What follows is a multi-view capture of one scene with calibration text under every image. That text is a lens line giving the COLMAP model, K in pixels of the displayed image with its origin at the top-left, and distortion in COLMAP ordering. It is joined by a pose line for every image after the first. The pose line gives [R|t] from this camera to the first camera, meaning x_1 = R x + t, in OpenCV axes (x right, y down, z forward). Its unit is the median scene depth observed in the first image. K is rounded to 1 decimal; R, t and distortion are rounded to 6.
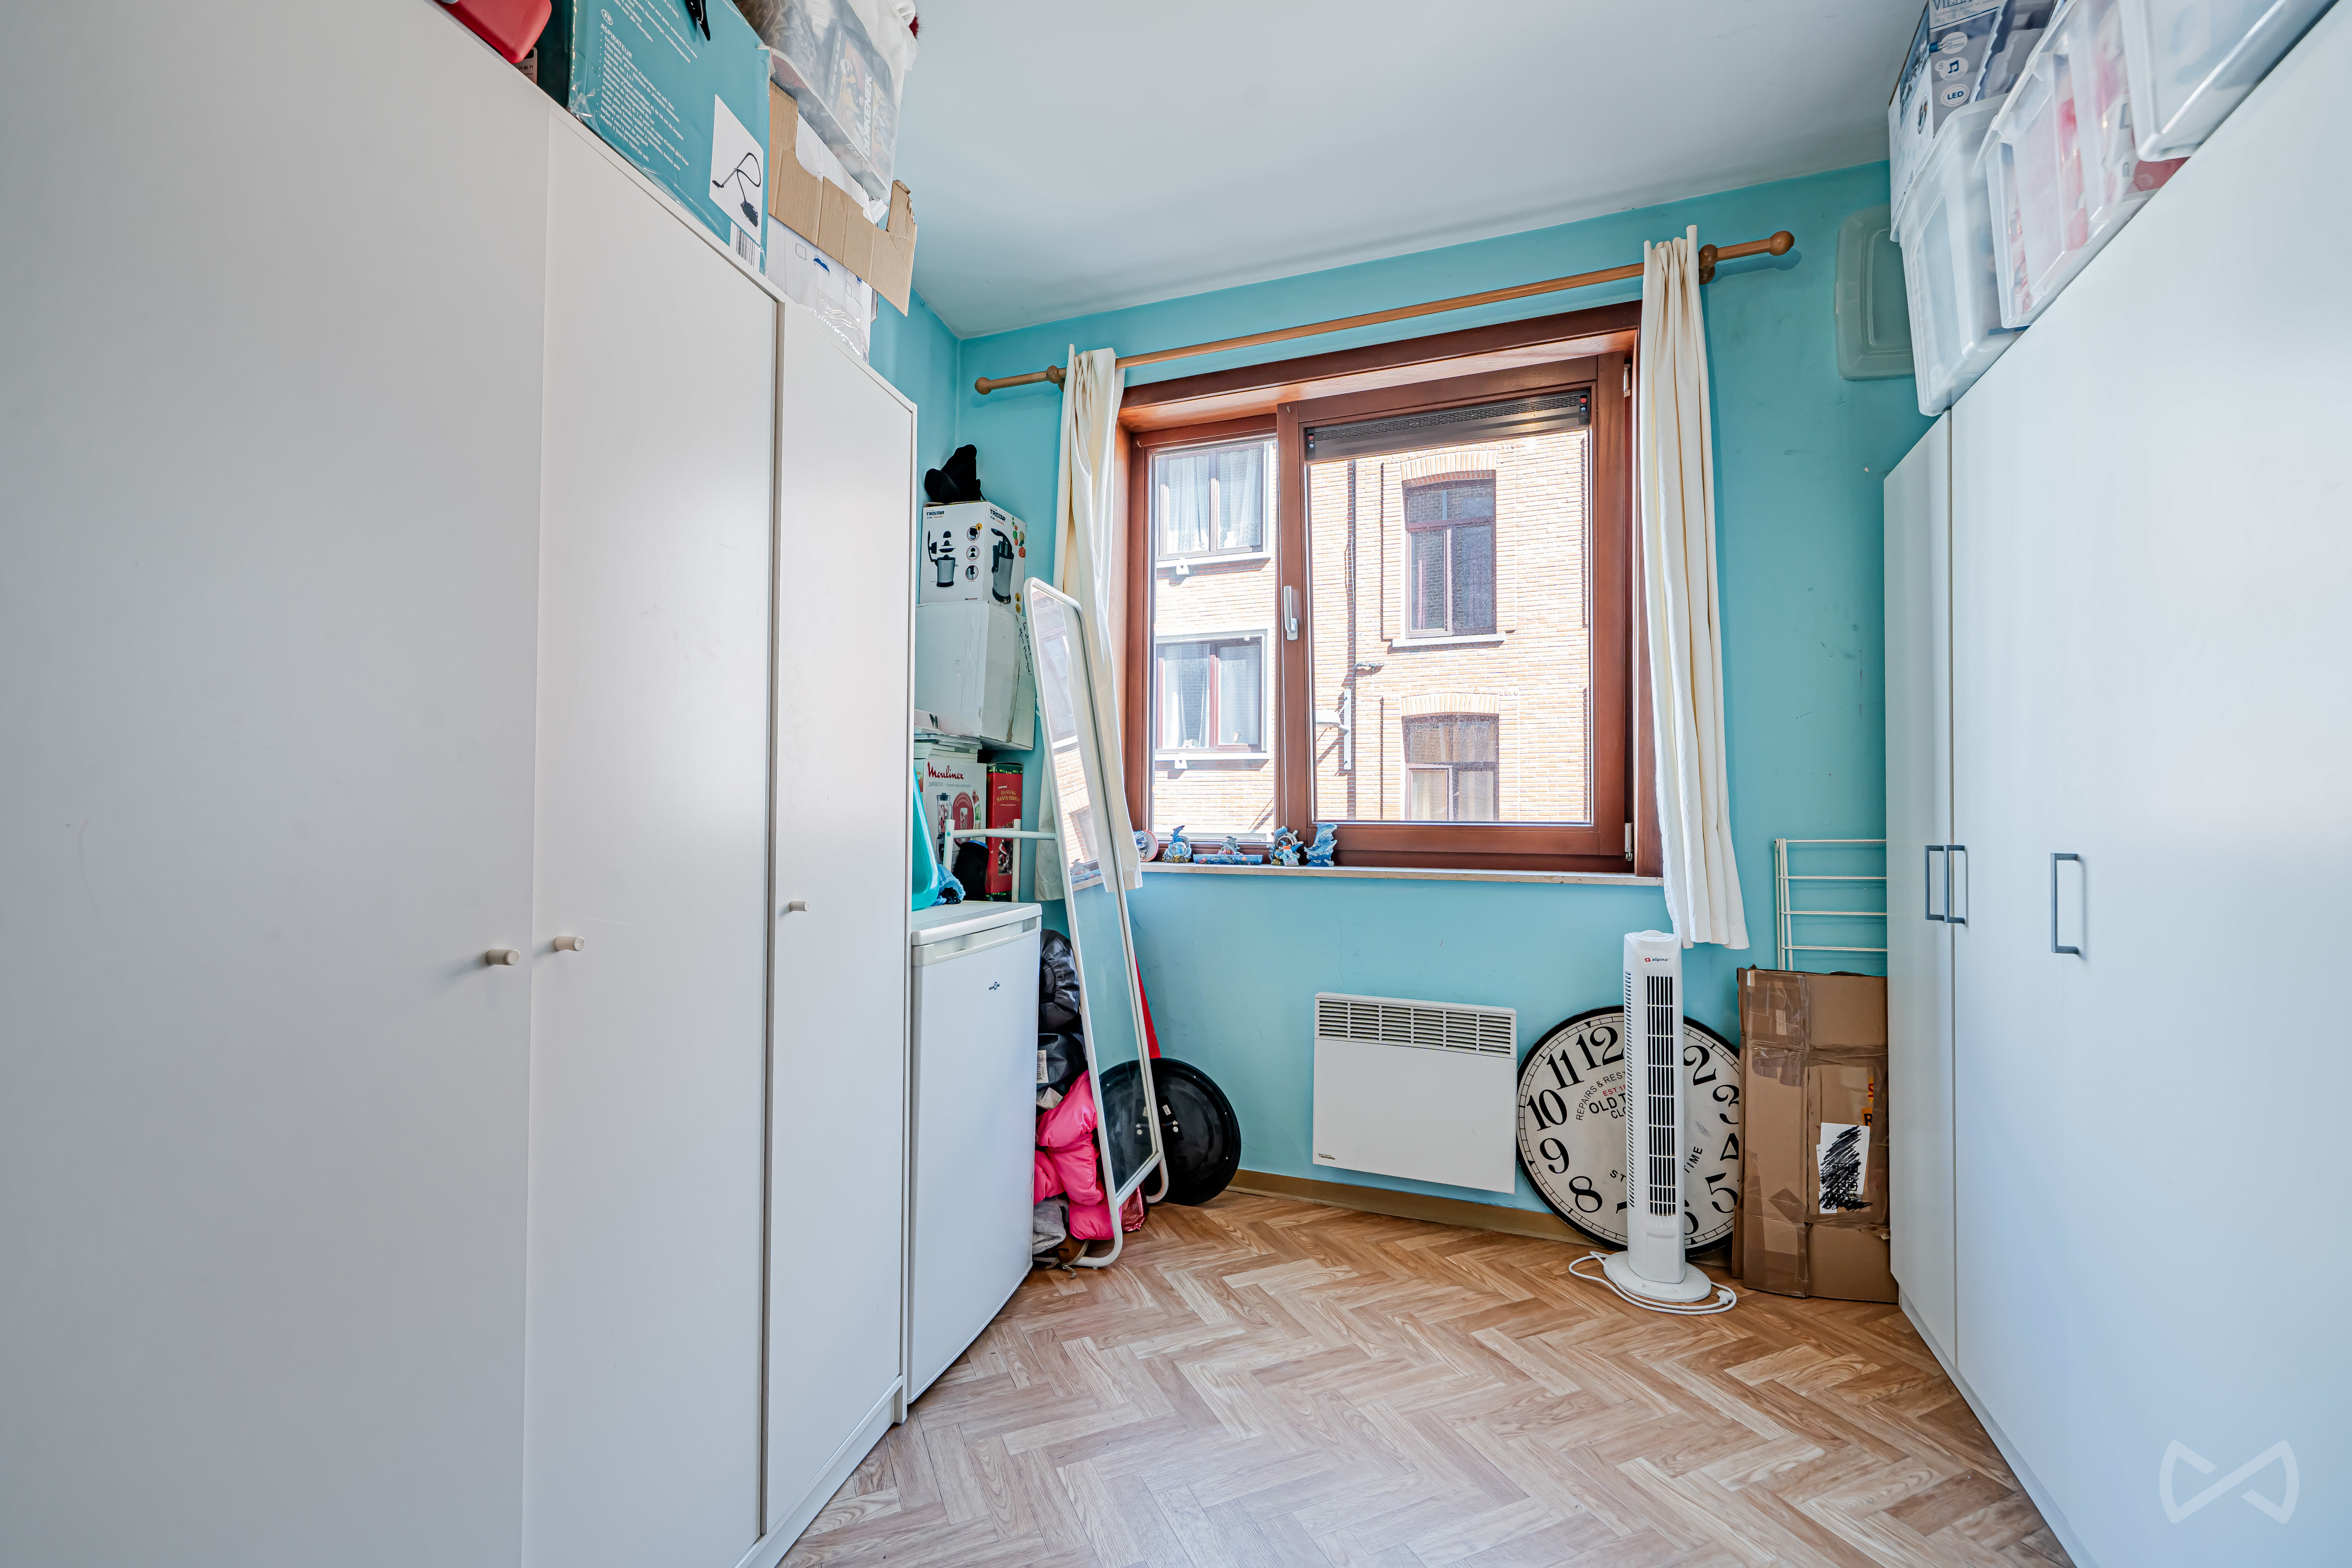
lens RADIAL K [[965.9, 0, 1177.3], [0, 965.9, 788.2], [0, 0, 1]] dist [-0.002344, -0.000186]
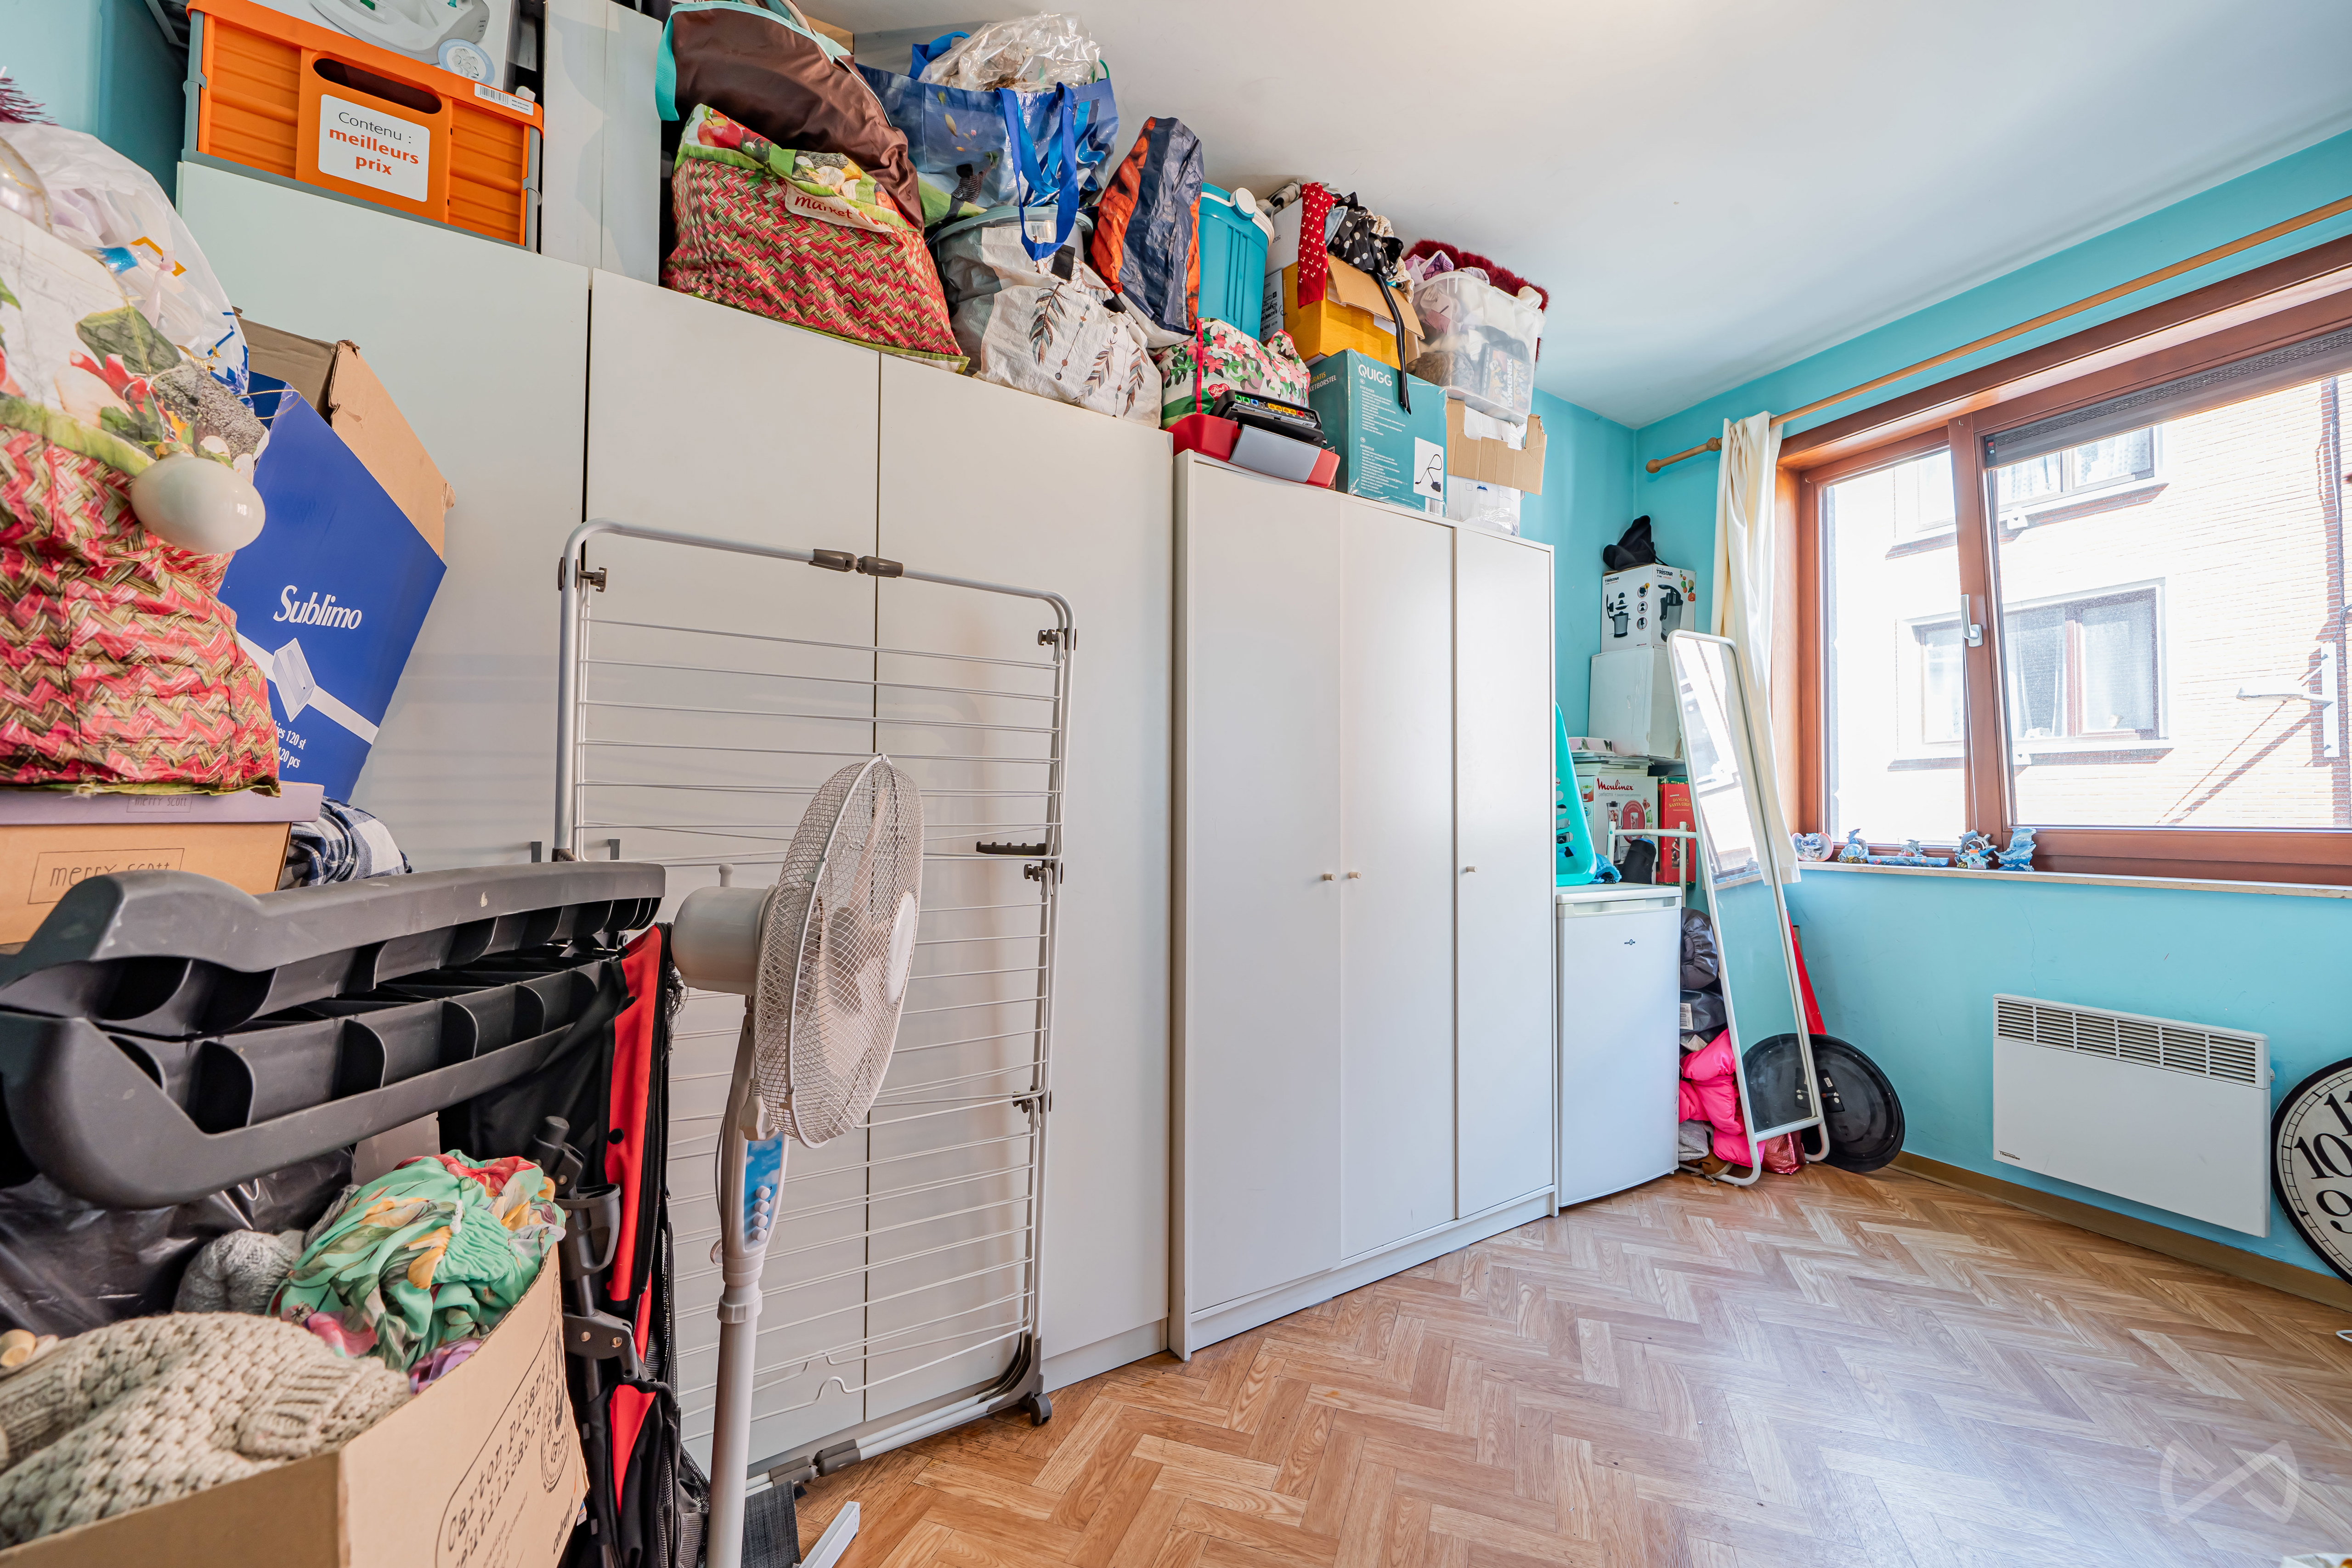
lens RADIAL K [[965.8, 0, 1177.3], [0, 965.8, 788.2], [0, 0, 1]] dist [-0.002344, -0.000186]
pose [[0.716013, -0.019240, -0.697822, 0.251198], [0.015368, 0.999812, -0.011798, -0.006643], [0.697918, -0.002277, 0.716174, -0.348023]]
